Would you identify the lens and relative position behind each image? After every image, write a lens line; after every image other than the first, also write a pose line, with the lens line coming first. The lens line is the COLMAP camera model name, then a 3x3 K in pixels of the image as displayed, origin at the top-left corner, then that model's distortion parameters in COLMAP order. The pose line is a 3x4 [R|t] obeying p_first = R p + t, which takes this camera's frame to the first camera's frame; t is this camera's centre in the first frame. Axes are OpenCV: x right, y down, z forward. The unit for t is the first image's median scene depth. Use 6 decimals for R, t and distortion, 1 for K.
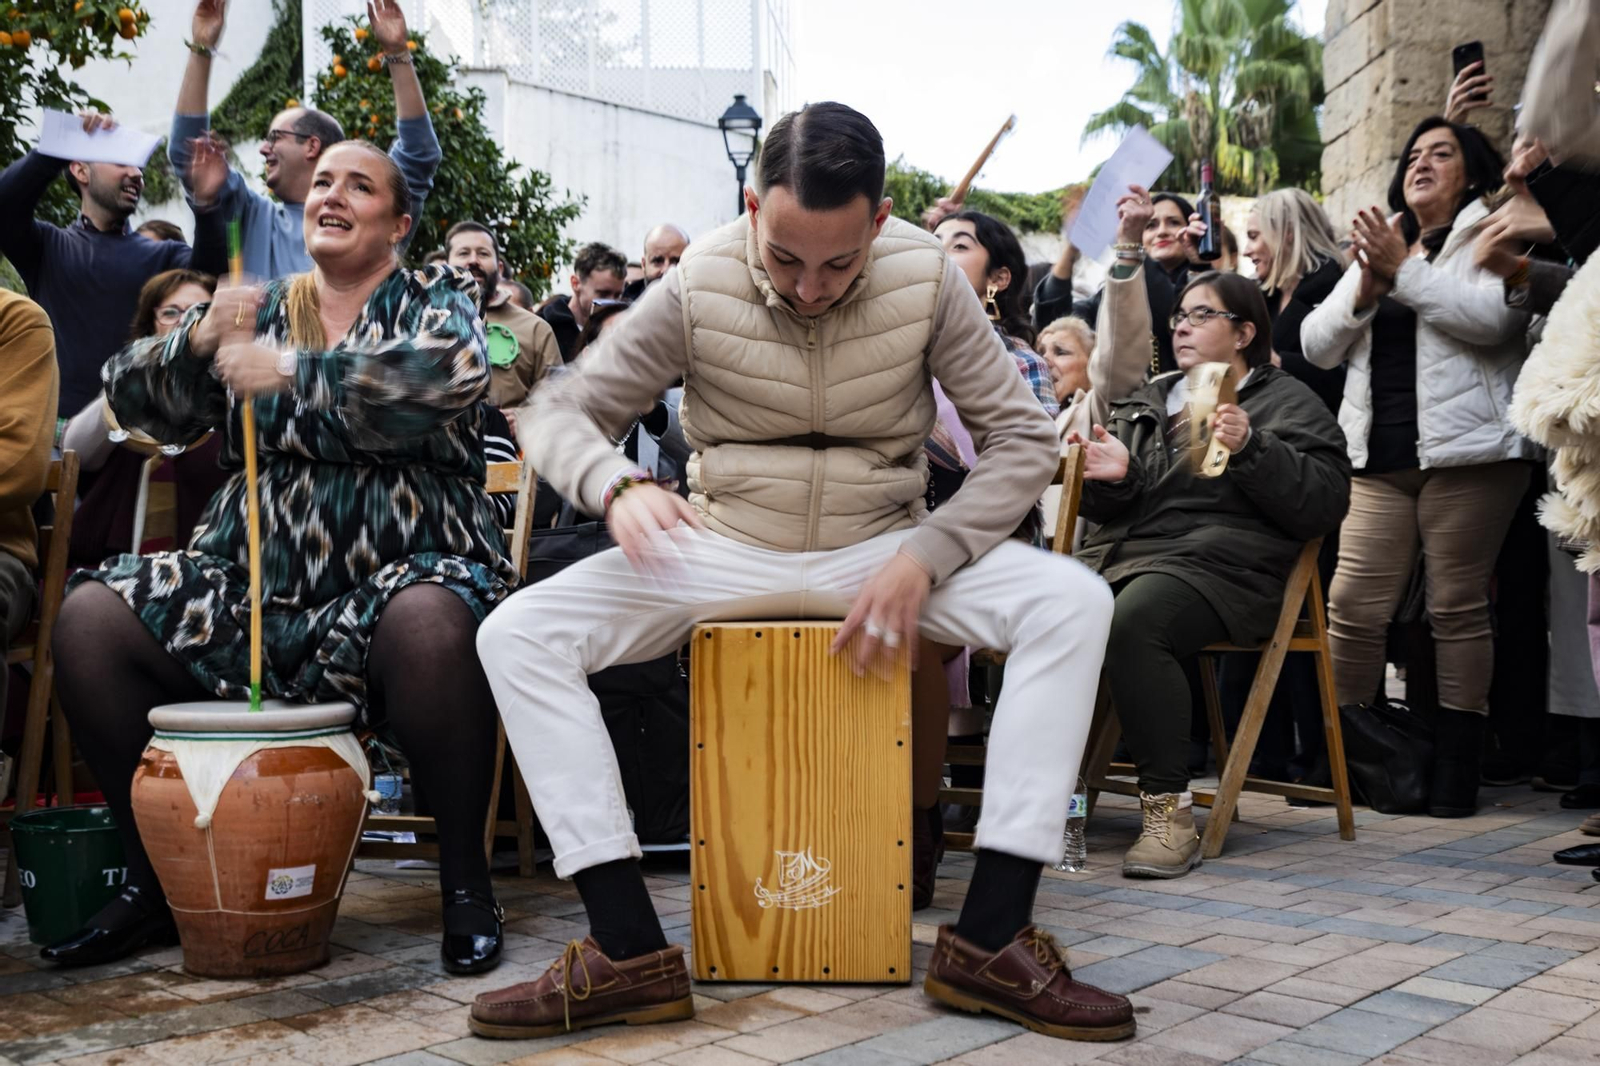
lens RADIAL K [[1448.3, 0, 798.5], [0, 1448.3, 534.2], [0, 0, 1]] dist [0.006875, 0.000000]
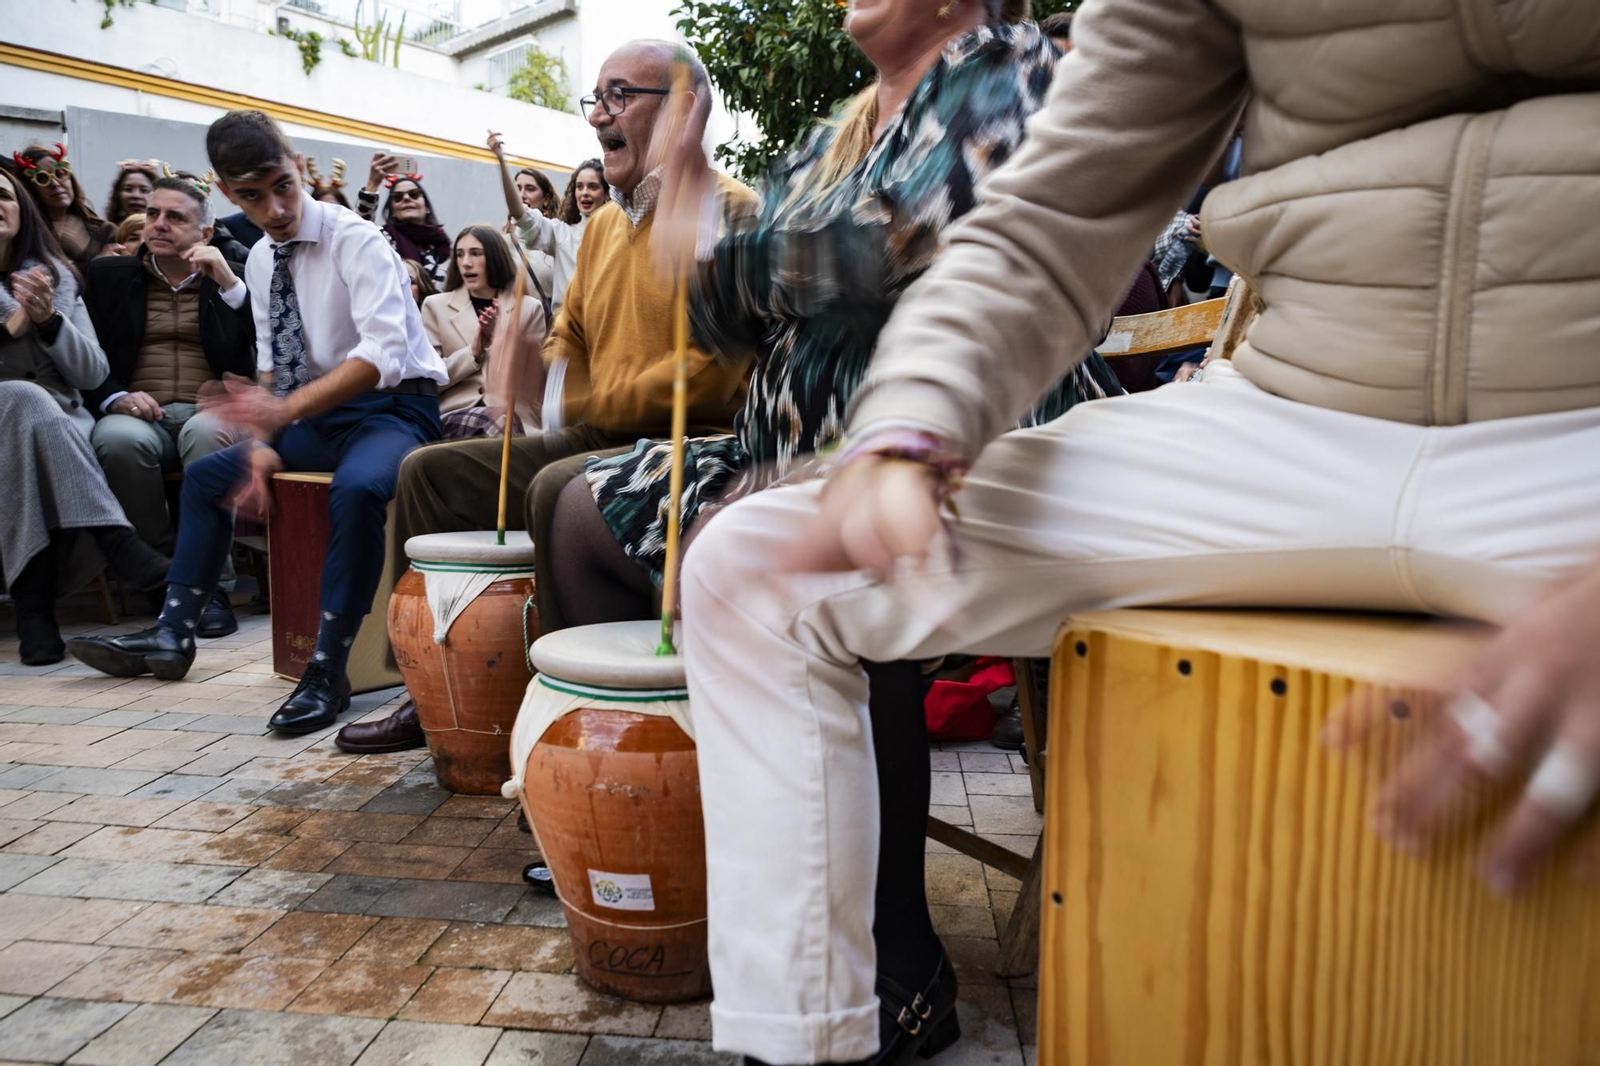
lens RADIAL K [[1107.9, 0, 802.5], [0, 1107.9, 529.6], [0, 0, 1]] dist [0.024512, -0.011256]
pose [[0.575702, 0.070183, -0.814642, 0.150307], [0.037487, 0.992996, 0.112040, -0.002726], [0.816800, -0.095040, 0.569039, 0.760318]]
